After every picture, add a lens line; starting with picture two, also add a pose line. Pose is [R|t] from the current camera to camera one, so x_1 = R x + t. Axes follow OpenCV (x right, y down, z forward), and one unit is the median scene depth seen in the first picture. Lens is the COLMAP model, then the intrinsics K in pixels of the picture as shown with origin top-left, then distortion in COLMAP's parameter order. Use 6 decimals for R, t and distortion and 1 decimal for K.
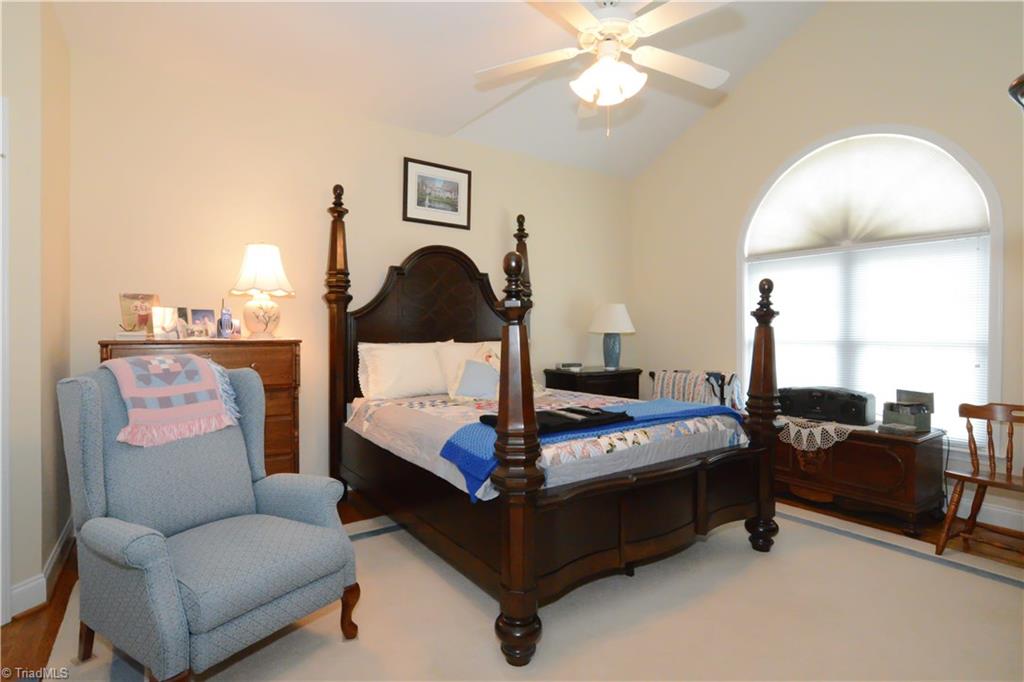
lens RADIAL K [[518.1, 0, 516.6], [0, 518.1, 336.0], [0, 0, 1]] dist [-0.029424, 0.010131]
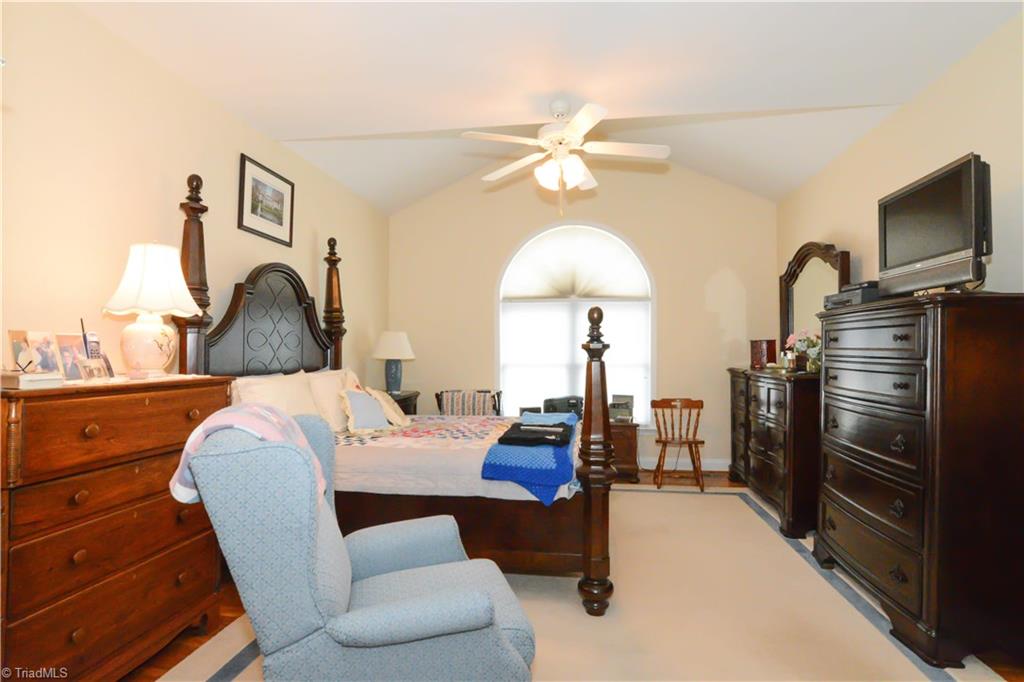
lens RADIAL K [[518.1, 0, 516.9], [0, 518.1, 346.7], [0, 0, 1]] dist [-0.029424, 0.010131]
pose [[0.679610, 0.007145, 0.733538, -0.515735], [0.003830, 0.999904, -0.013288, -0.019367], [-0.733563, 0.011840, 0.679518, 0.107851]]
